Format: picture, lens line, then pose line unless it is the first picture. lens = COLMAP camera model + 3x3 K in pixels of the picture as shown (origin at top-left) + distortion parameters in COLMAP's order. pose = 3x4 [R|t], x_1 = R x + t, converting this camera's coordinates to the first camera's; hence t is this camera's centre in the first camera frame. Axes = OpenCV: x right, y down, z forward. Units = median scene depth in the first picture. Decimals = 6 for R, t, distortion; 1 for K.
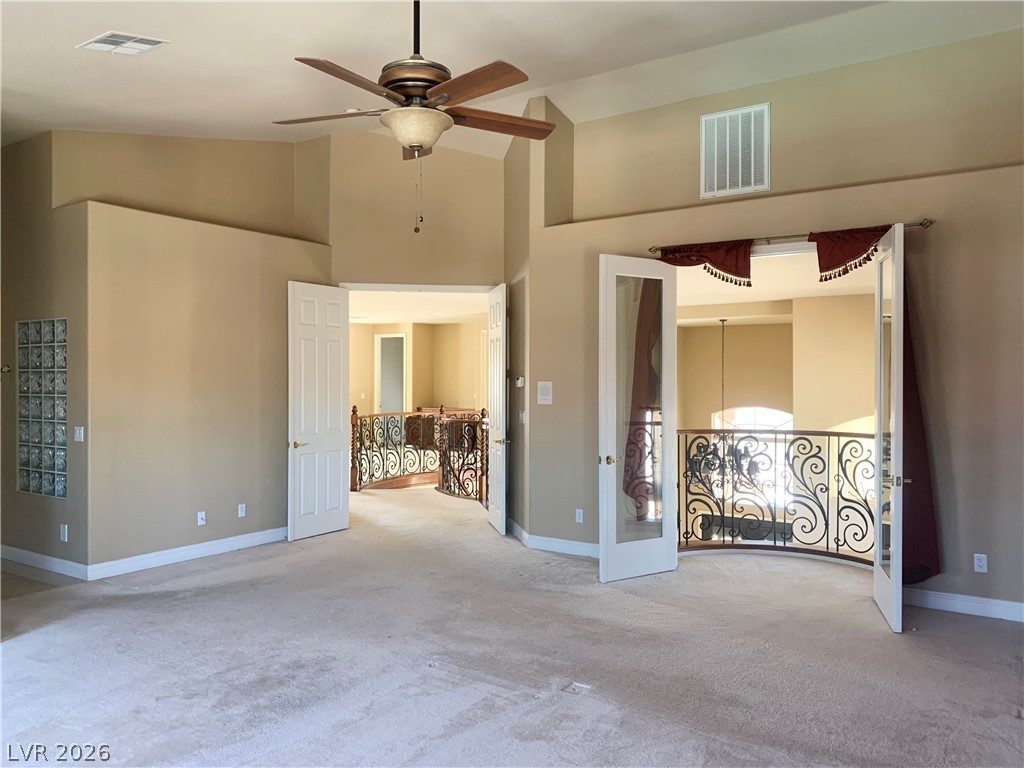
lens RADIAL K [[779.4, 0, 512.0], [0, 779.4, 384.0], [0, 0, 1]] dist [0.006526, -0.084074]
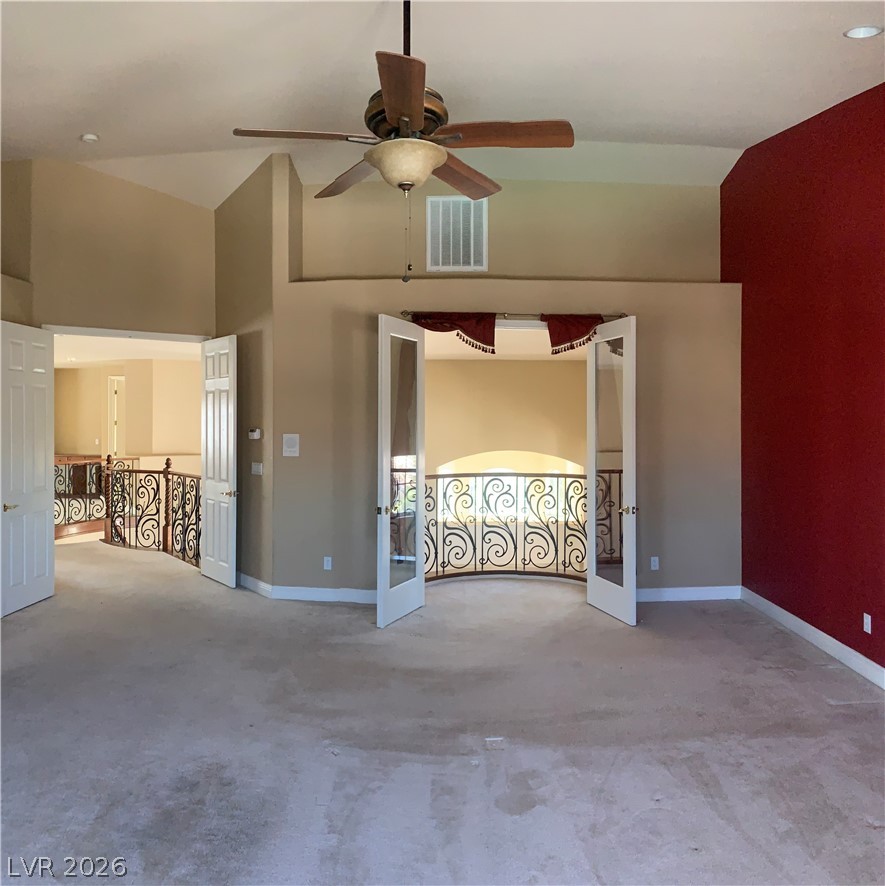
lens RADIAL K [[662.8, 0, 506.8], [0, 662.8, 424.3], [0, 0, 1]] dist [0.000094, -0.105418]
pose [[0.865698, 0.001701, 0.500563, -0.144132], [0.001769, 0.999978, -0.006457, -0.009473], [-0.500563, 0.006475, 0.865676, 0.104111]]
